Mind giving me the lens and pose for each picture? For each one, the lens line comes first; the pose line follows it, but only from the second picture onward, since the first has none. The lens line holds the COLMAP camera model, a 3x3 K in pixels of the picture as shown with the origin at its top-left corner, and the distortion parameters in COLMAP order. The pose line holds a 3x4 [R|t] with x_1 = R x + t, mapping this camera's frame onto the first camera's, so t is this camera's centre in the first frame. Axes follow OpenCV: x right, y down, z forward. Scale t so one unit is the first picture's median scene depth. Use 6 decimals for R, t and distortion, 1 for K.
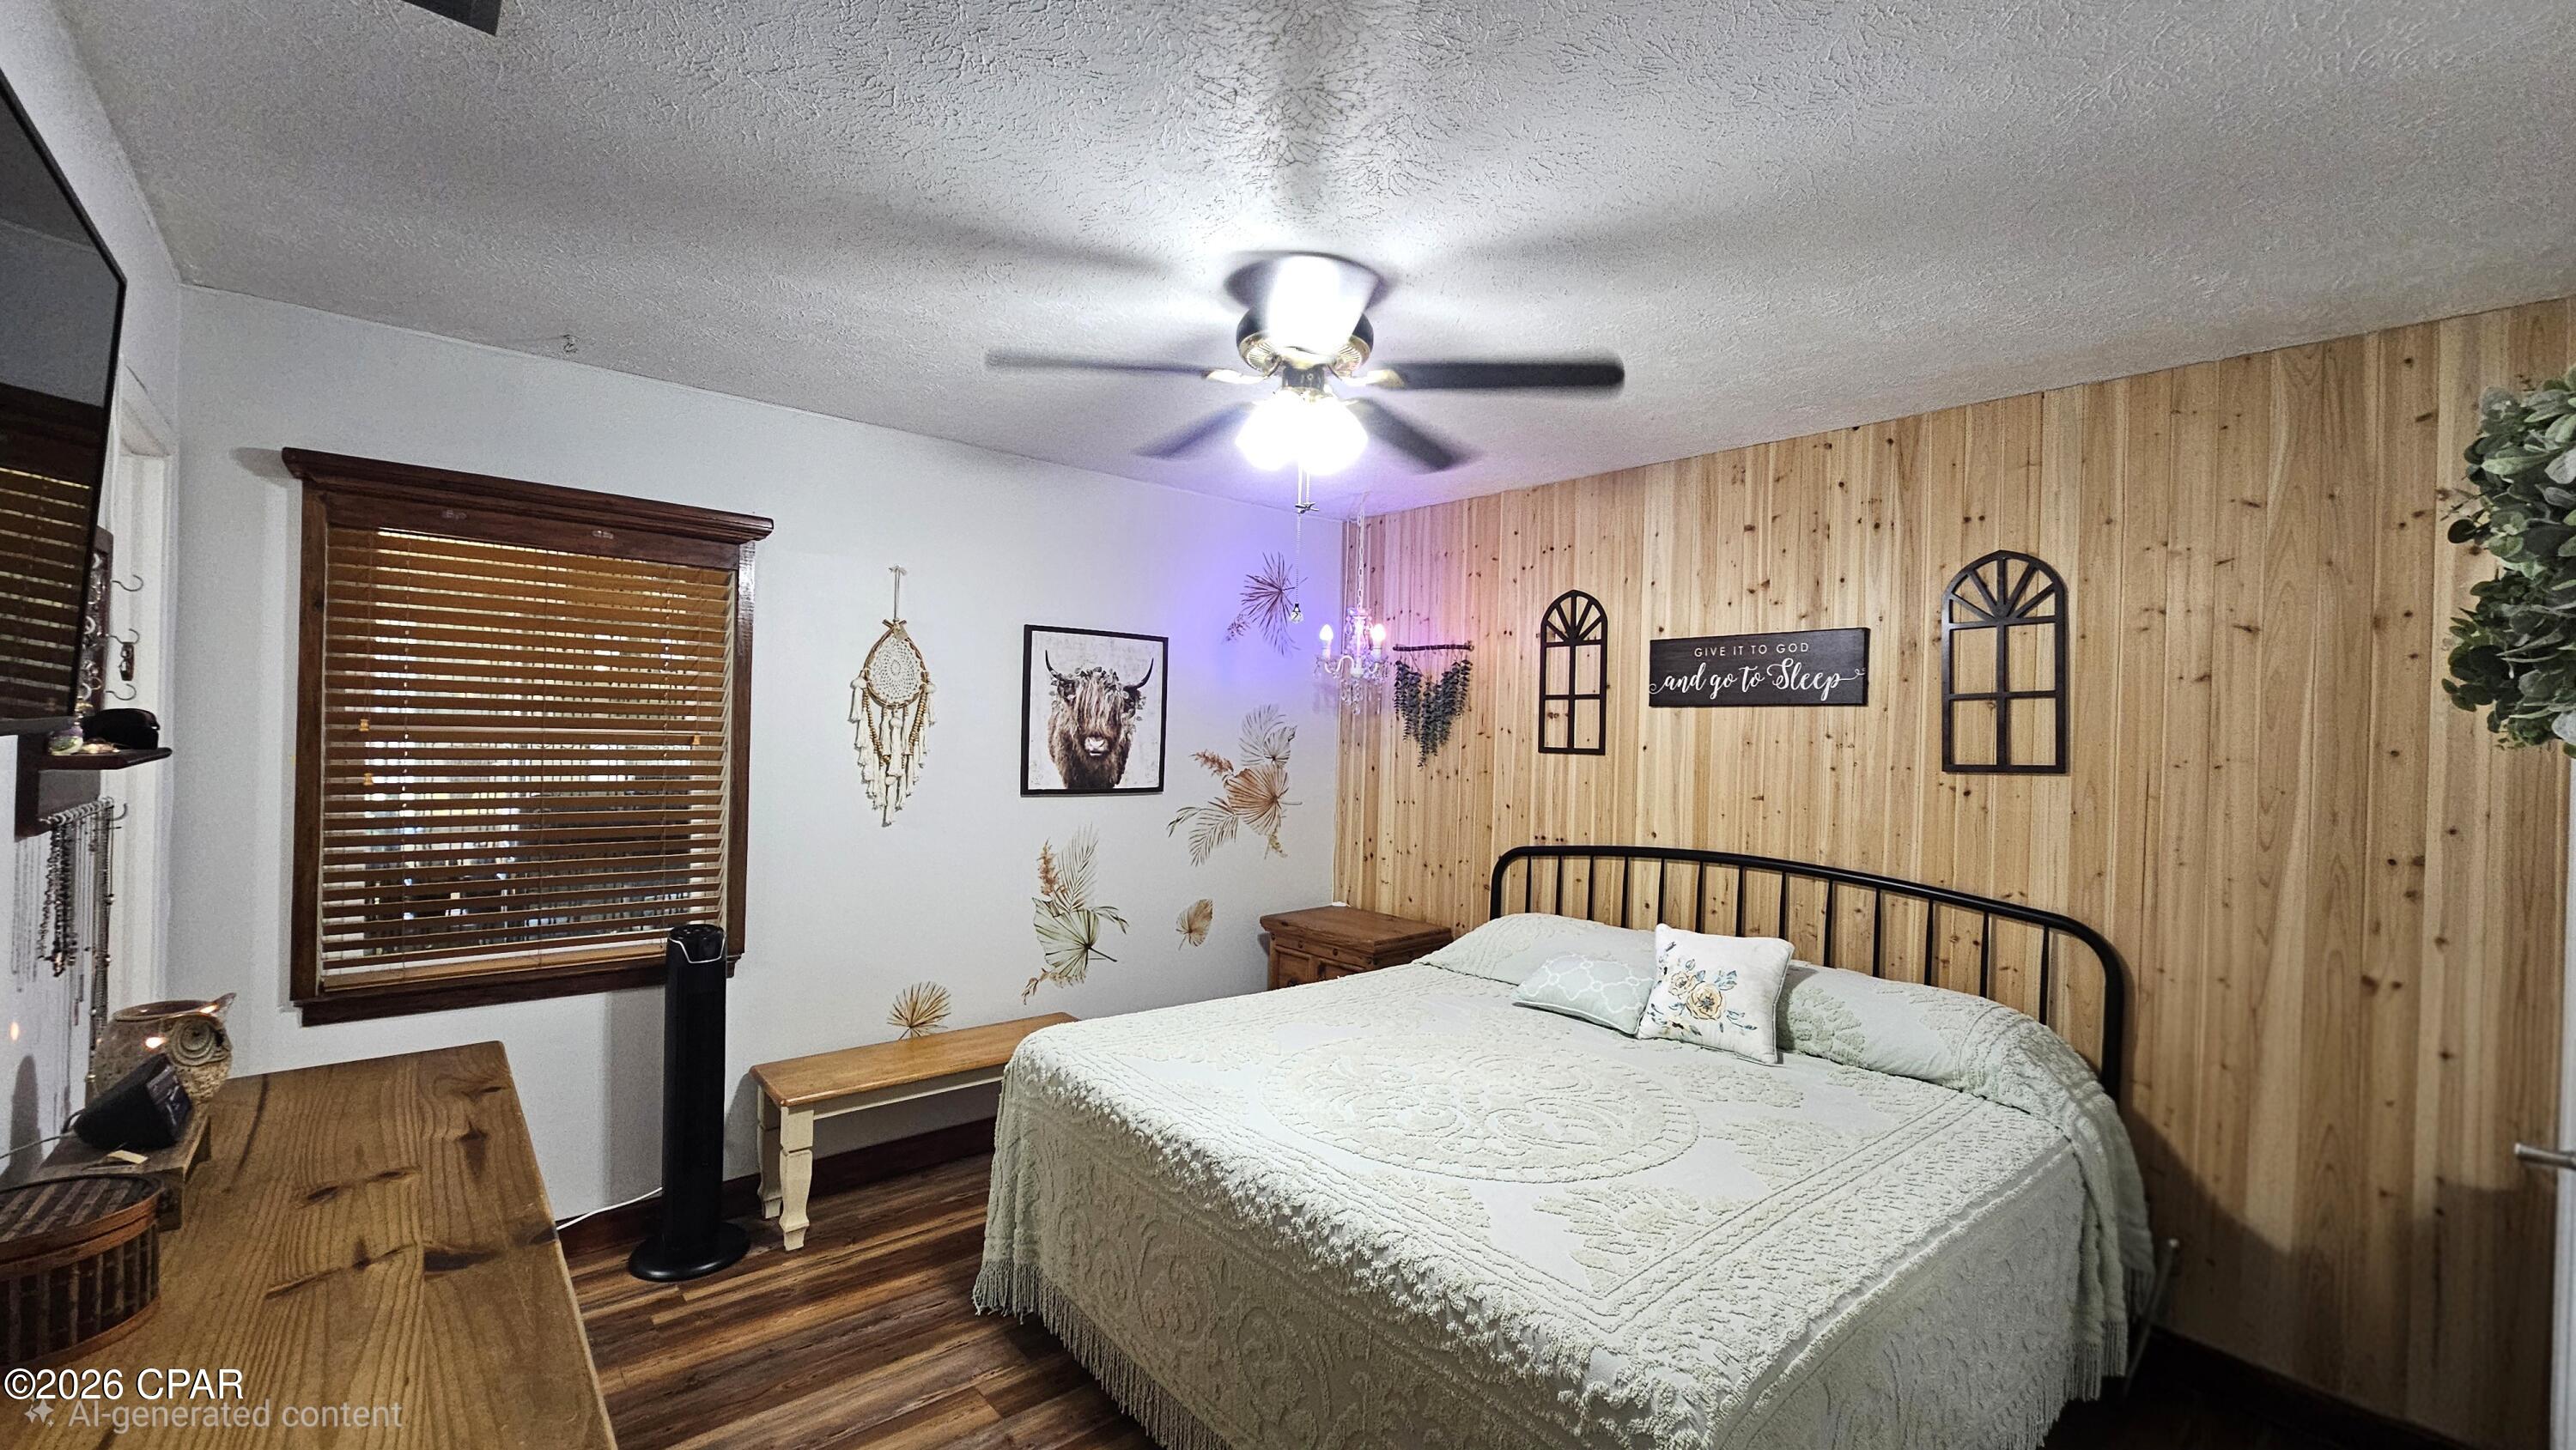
lens RADIAL K [[1054.3, 0, 1278.3], [0, 1054.3, 734.2], [0, 0, 1]] dist [-0.001946, -0.000130]
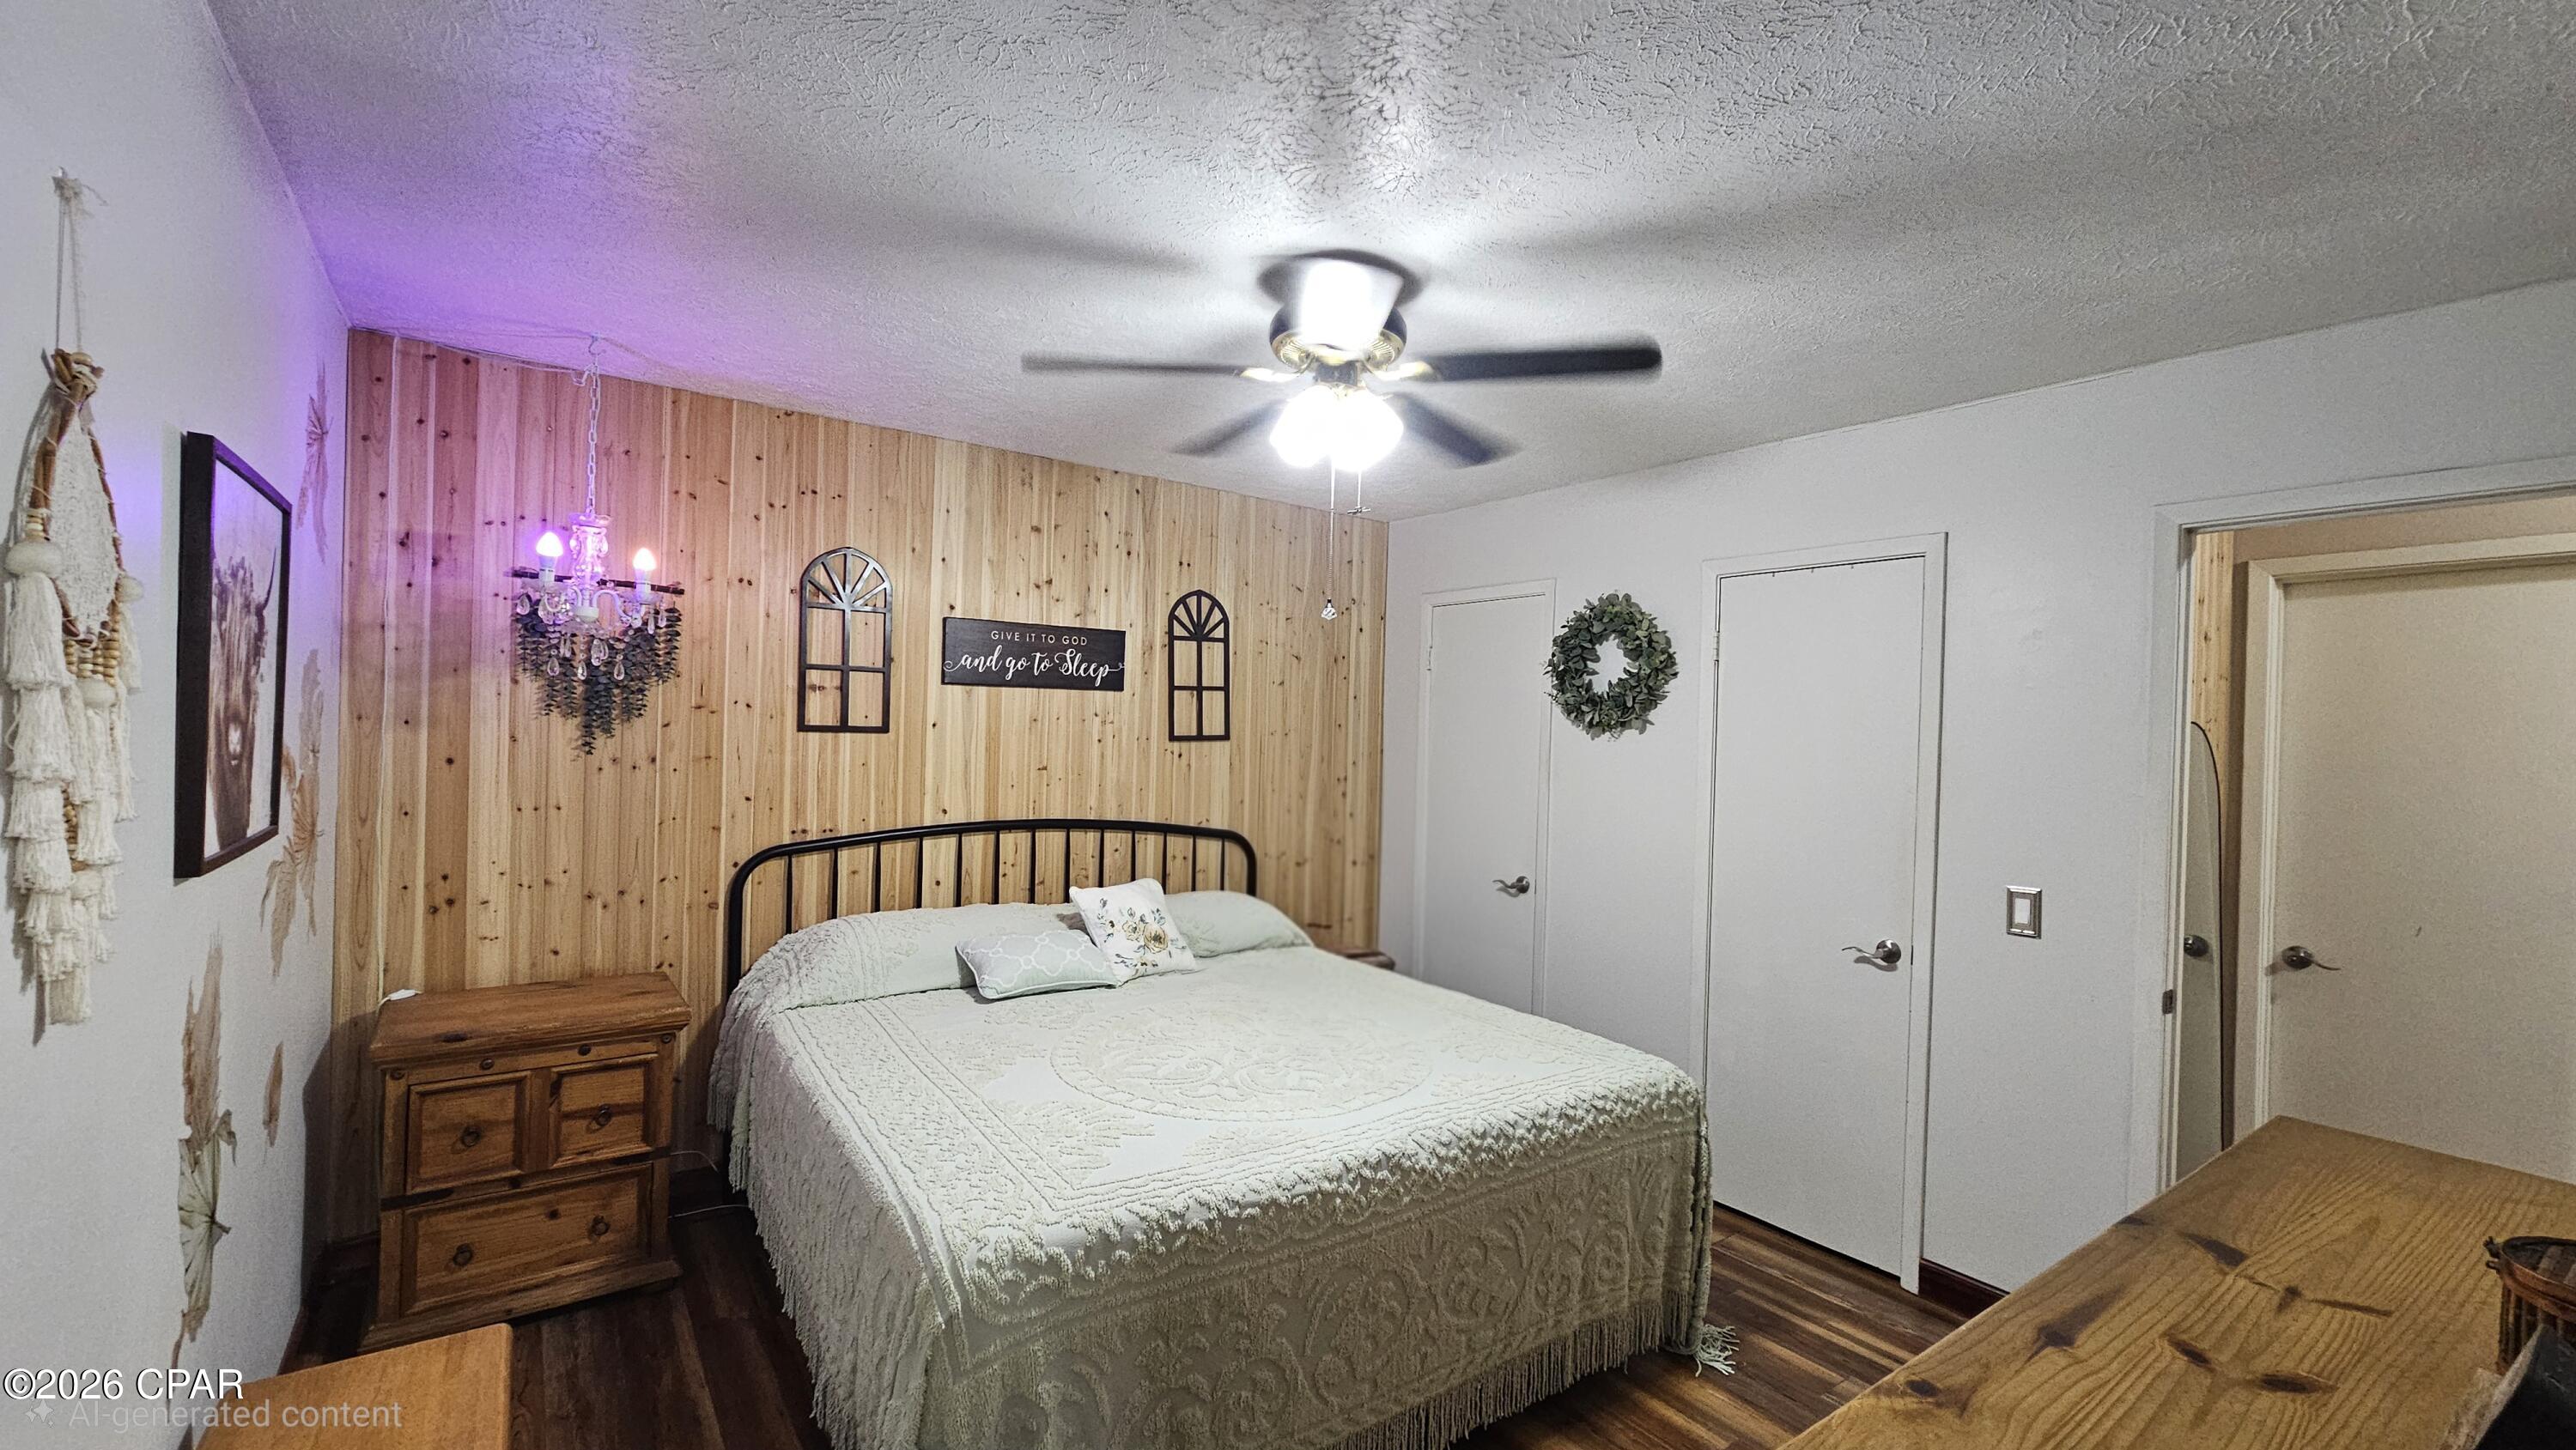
lens RADIAL K [[1054.3, 0, 1278.3], [0, 1054.3, 734.2], [0, 0, 1]] dist [-0.001946, -0.000130]
pose [[0.085317, -0.027398, 0.995977, -0.687894], [-0.020636, 0.999359, 0.029259, -0.015800], [-0.996140, -0.023049, 0.084697, 0.672590]]
